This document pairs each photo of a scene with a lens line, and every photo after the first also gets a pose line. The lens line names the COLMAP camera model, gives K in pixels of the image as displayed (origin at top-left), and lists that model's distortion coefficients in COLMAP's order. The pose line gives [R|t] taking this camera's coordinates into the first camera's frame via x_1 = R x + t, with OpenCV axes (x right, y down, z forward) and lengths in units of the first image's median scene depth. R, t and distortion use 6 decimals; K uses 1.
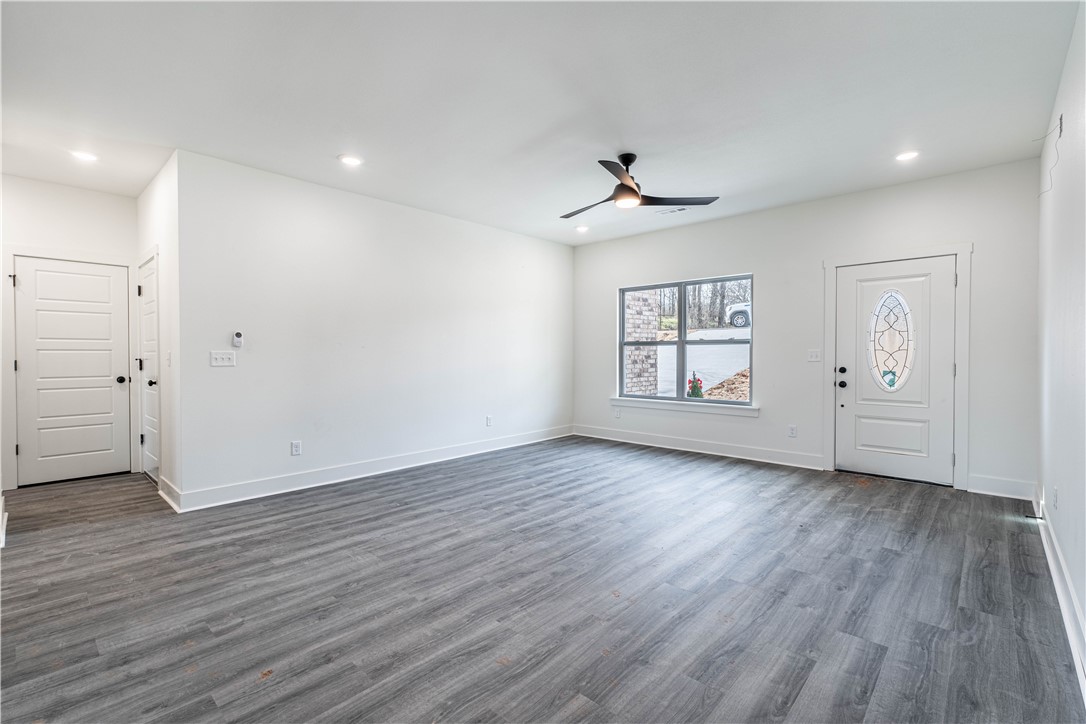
lens RADIAL K [[483.8, 0, 543.0], [0, 483.8, 362.0], [0, 0, 1]] dist [0.001044, -0.000041]
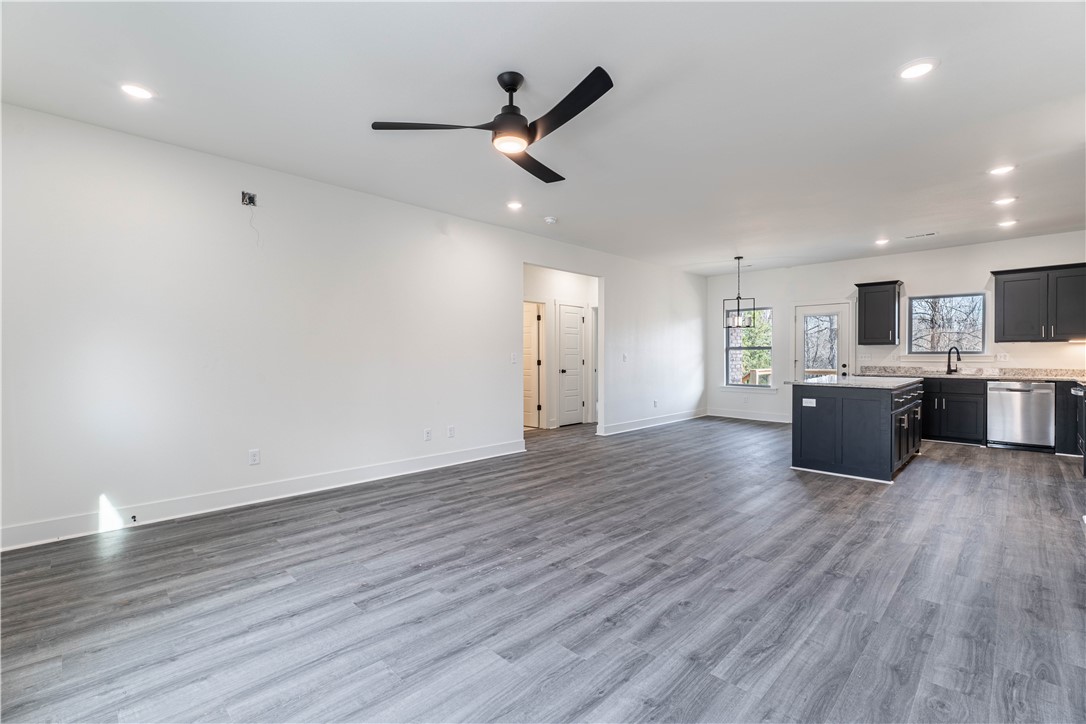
lens RADIAL K [[474.3, 0, 543.0], [0, 474.3, 362.0], [0, 0, 1]] dist [0.000121, 0.000182]
pose [[-0.999165, 0.002355, 0.040782, 0.100137], [0.003533, 0.999578, 0.028846, -0.029827], [-0.040697, 0.028966, -0.998752, 1.709721]]
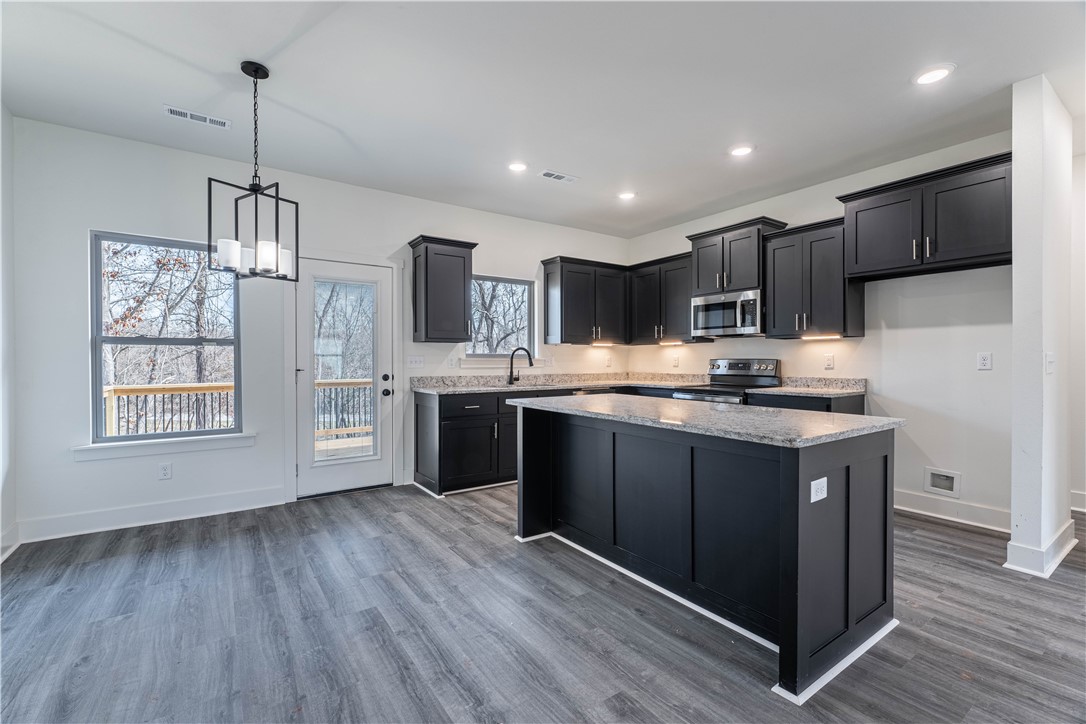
lens RADIAL K [[474.3, 0, 543.0], [0, 474.3, 362.0], [0, 0, 1]] dist [0.000121, 0.000182]
pose [[-0.214525, 0.007004, -0.976693, -0.068761], [-0.012092, 0.999879, 0.009826, -0.003774], [0.976644, 0.013918, -0.214414, 0.230311]]
